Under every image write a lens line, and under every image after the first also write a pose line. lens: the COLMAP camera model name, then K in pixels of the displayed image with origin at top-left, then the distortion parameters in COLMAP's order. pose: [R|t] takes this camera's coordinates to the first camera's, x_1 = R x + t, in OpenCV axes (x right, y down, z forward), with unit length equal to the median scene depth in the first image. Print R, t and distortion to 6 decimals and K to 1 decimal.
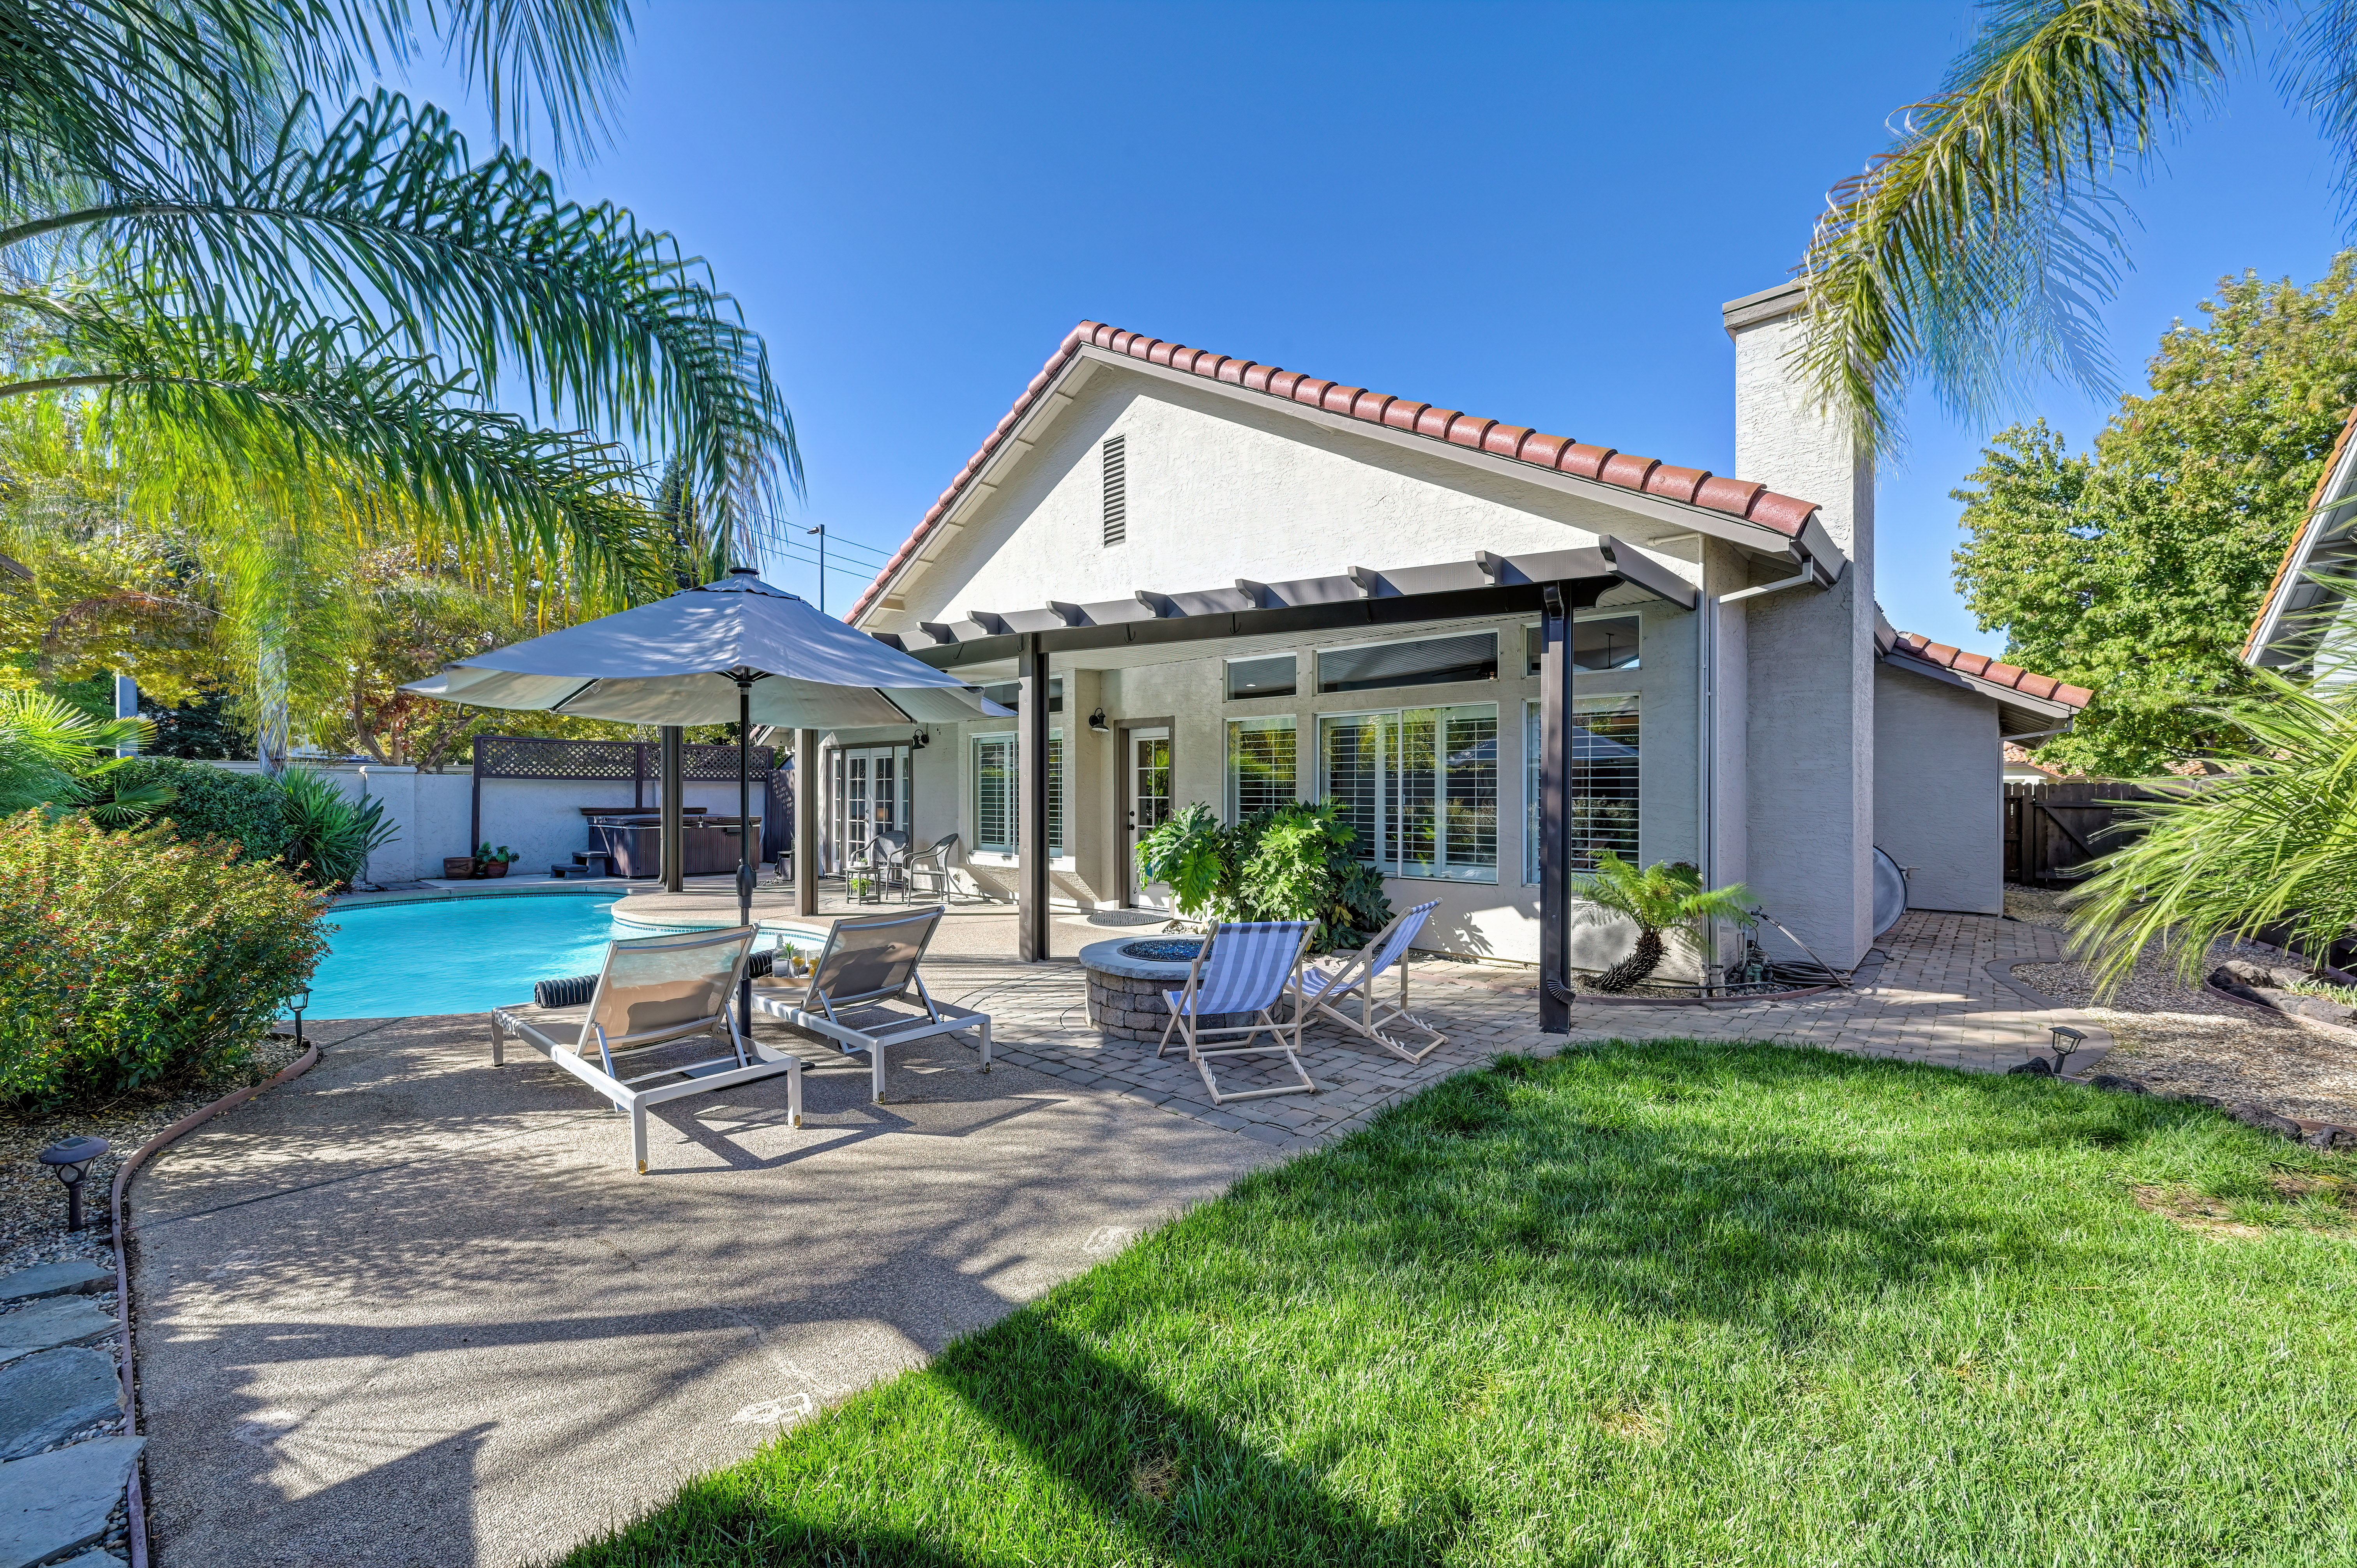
lens RADIAL K [[929.0, 0, 1178.5], [0, 929.0, 784.0], [0, 0, 1]] dist [-0.001920, -0.000104]
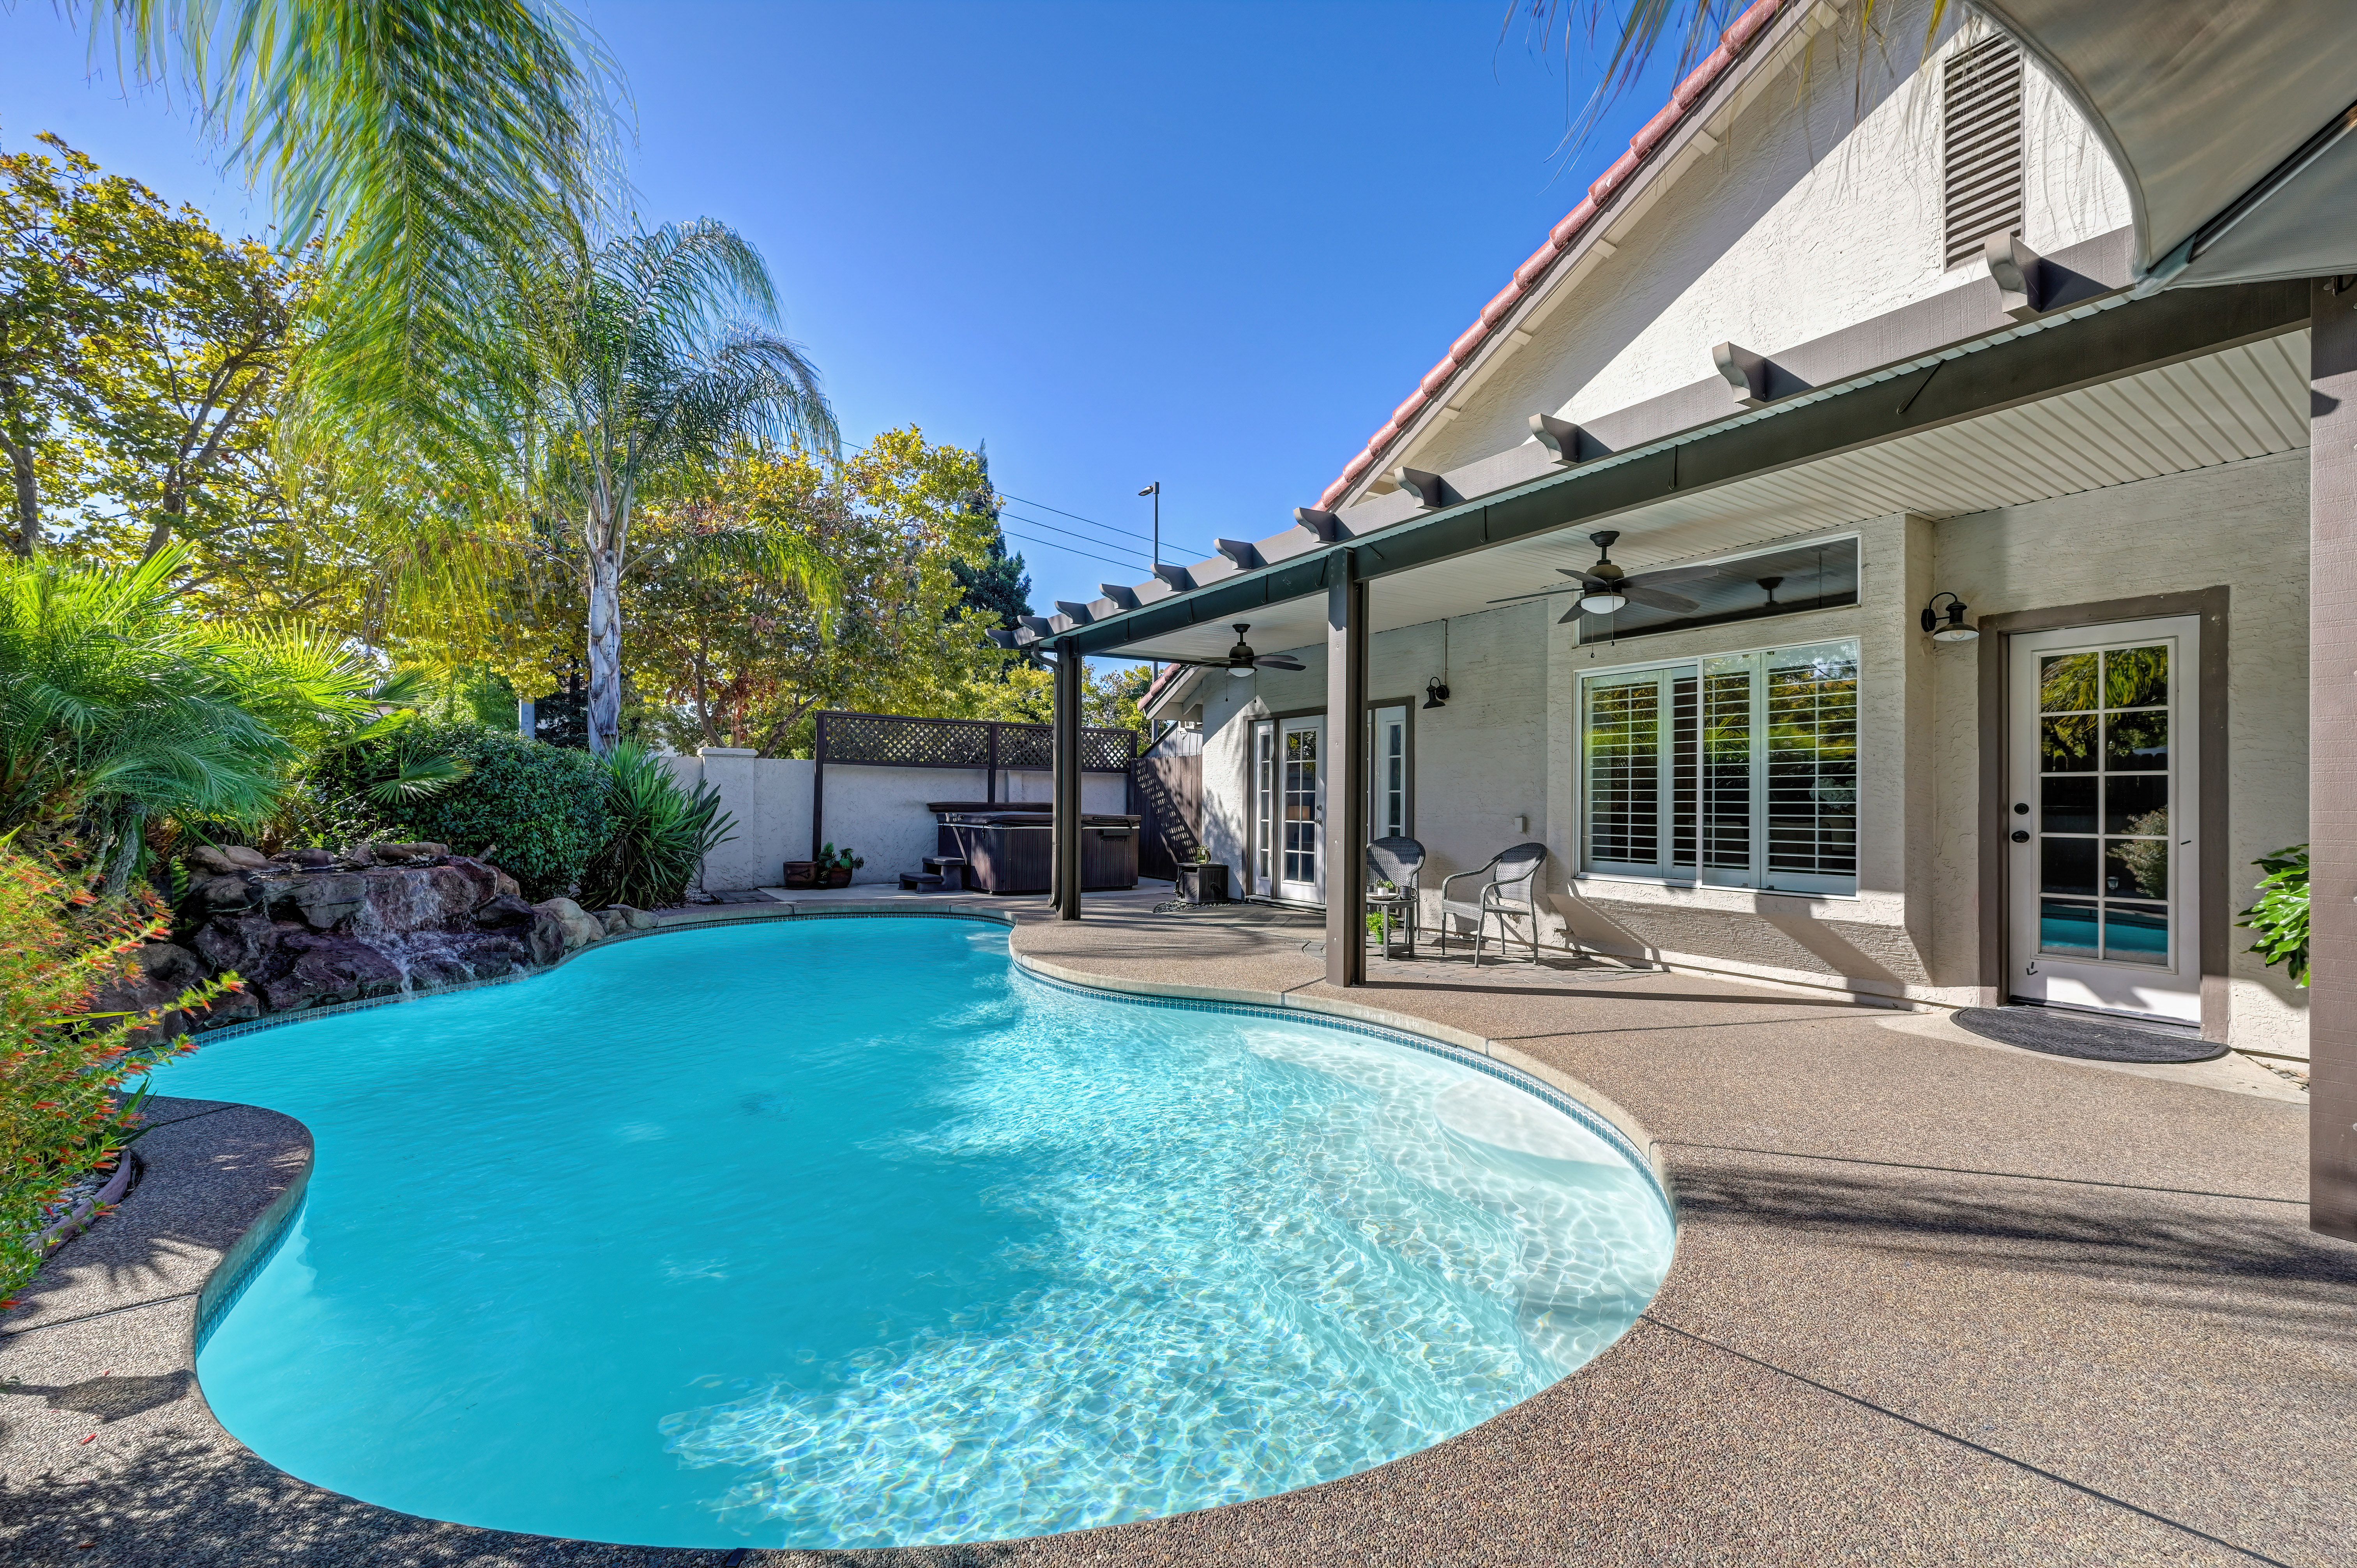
lens RADIAL K [[929.0, 0, 1178.5], [0, 929.0, 784.0], [0, 0, 1]] dist [-0.001920, -0.000104]
pose [[0.967049, 0.001723, -0.254584, -0.257866], [-0.004587, 0.999933, -0.010658, 0.019263], [0.254549, 0.011474, 0.966992, 0.309477]]
